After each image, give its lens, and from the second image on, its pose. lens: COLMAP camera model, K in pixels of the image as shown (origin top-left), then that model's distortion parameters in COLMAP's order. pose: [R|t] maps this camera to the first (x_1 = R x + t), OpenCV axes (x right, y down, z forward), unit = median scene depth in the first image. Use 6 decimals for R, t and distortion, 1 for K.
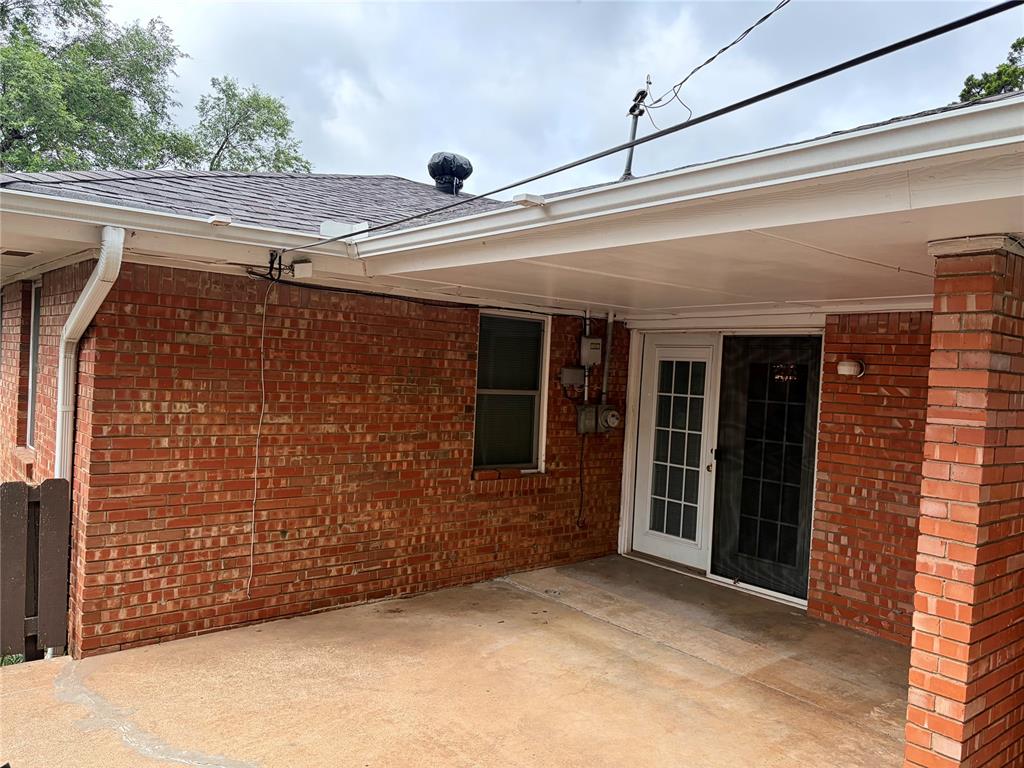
lens RADIAL K [[785.4, 0, 512.0], [0, 785.4, 384.0], [0, 0, 1]] dist [0.033693, 0.003131]
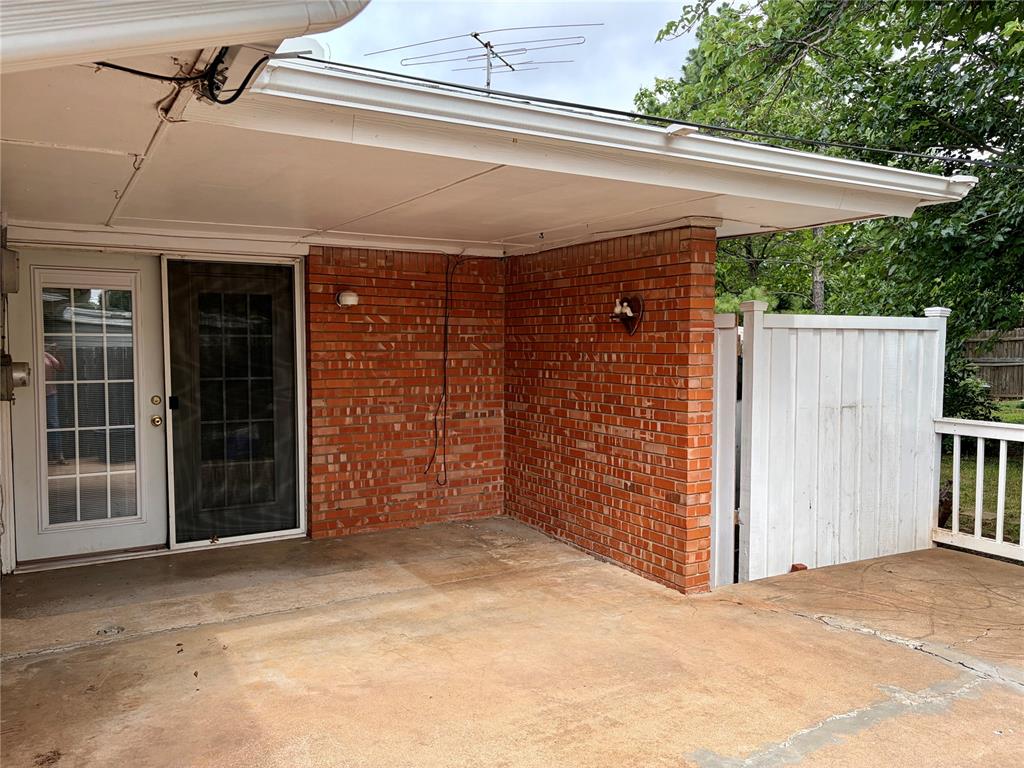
lens RADIAL K [[785.4, 0, 512.0], [0, 785.4, 384.0], [0, 0, 1]] dist [0.033693, 0.003131]
pose [[0.146348, -0.105111, 0.983633, -0.616029], [0.024074, 0.994423, 0.102682, -0.009114], [-0.988940, 0.008652, 0.148062, 0.627246]]
